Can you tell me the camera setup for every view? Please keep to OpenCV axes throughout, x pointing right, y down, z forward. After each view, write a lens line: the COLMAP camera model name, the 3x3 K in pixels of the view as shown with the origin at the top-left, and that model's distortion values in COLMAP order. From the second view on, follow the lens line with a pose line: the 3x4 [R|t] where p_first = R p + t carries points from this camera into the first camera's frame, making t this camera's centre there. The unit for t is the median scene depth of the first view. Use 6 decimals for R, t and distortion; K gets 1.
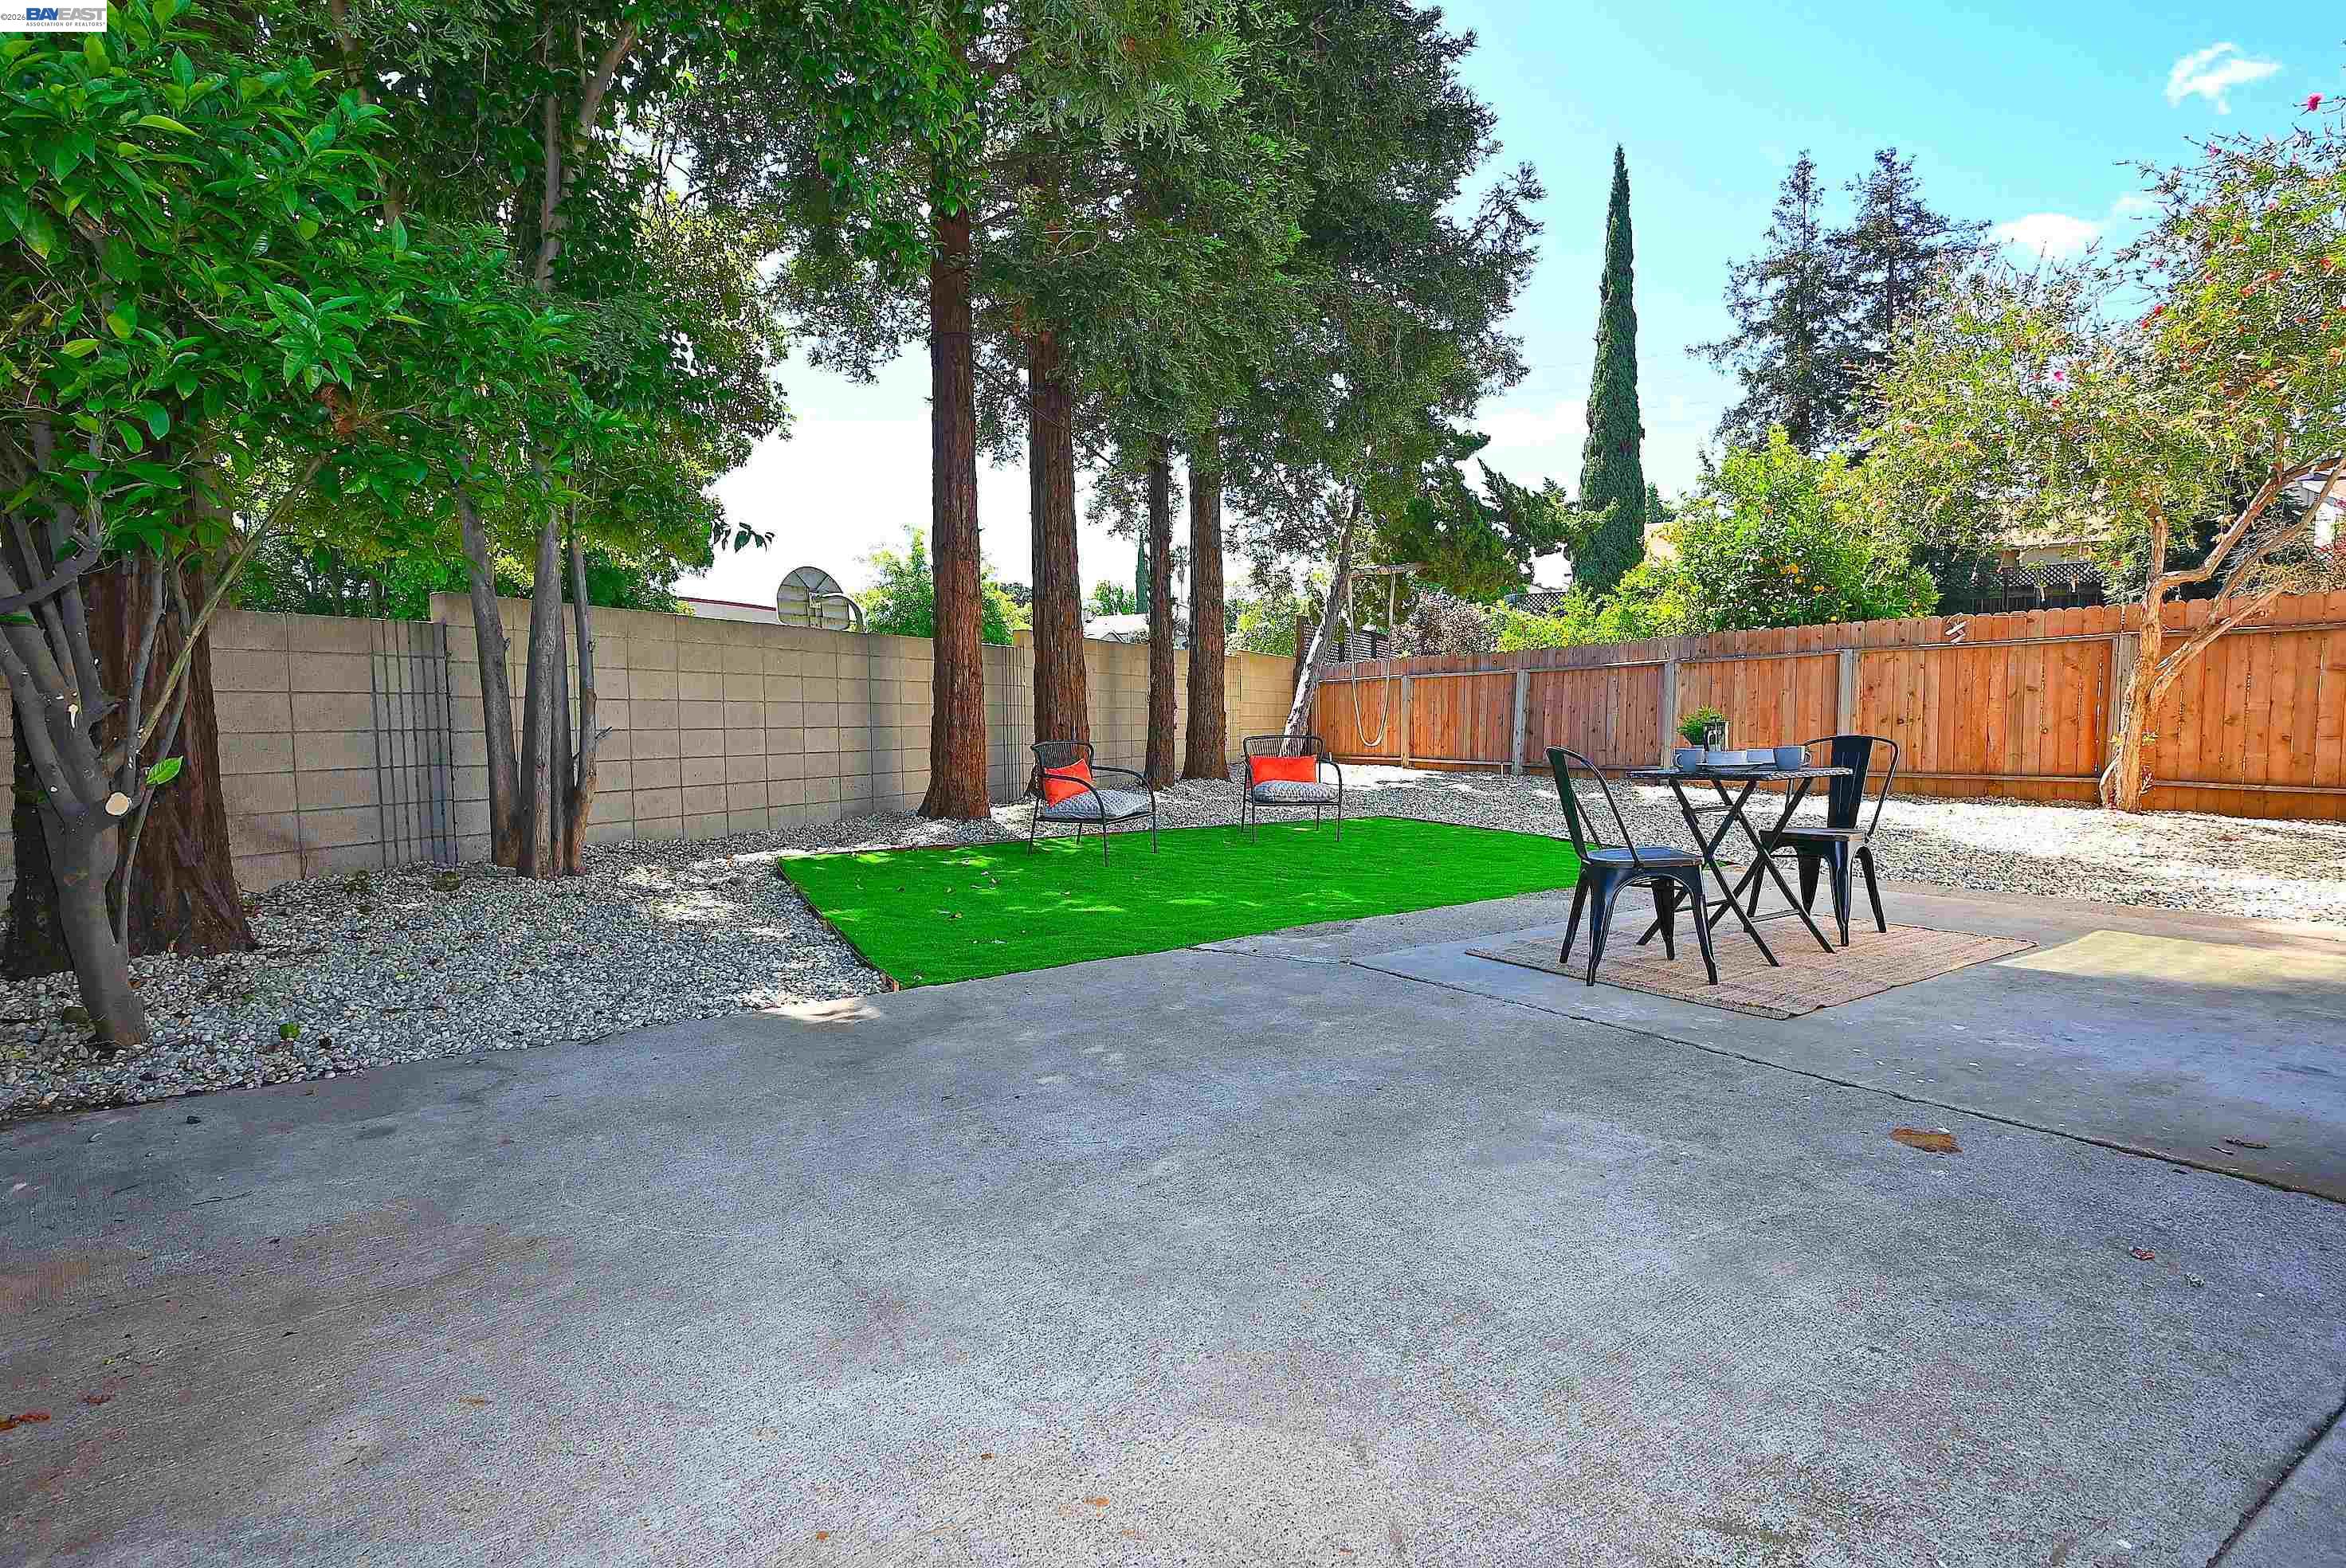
lens RADIAL K [[1158.3, 0, 1171.4], [0, 1158.3, 788.0], [0, 0, 1]] dist [-0.003157, 0.001628]
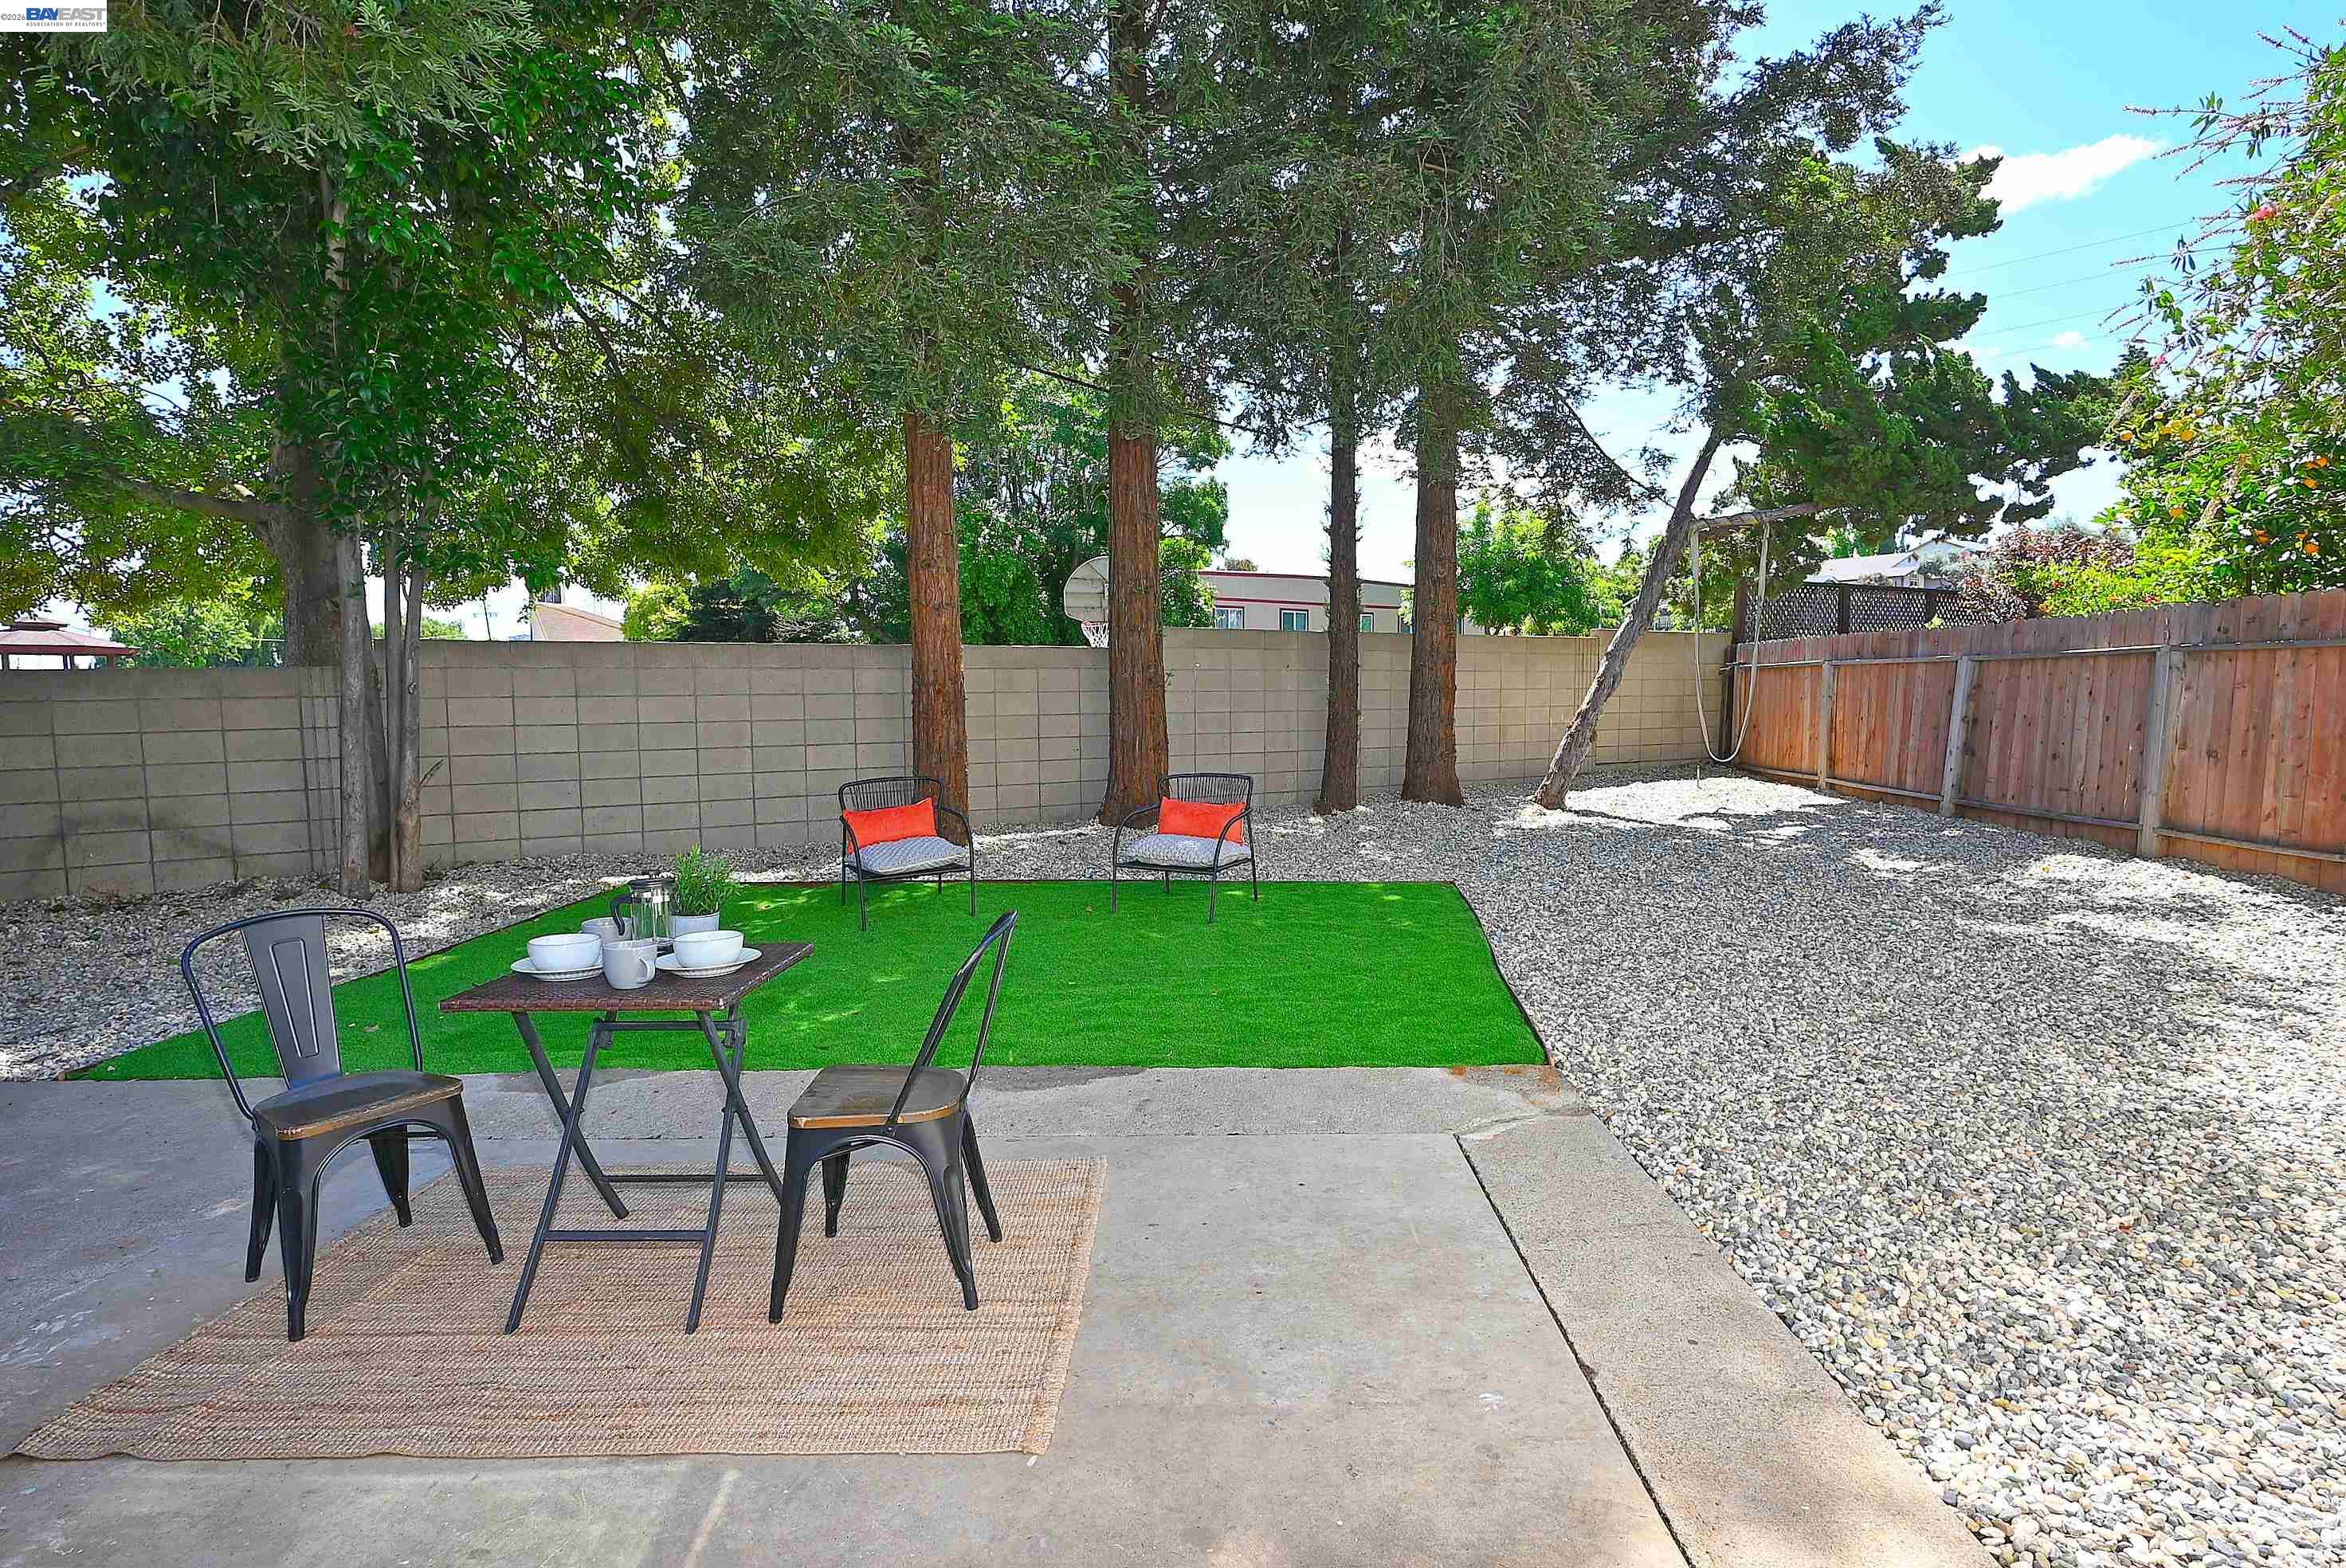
lens RADIAL K [[1182.3, 0, 1166.7], [0, 1182.3, 783.0], [0, 0, 1]] dist [-0.004109, 0.000760]
pose [[0.828184, 0.049566, -0.558260, 0.345875], [-0.033419, 0.998677, 0.039091, -0.047181], [0.559459, -0.013718, 0.828745, 0.220355]]
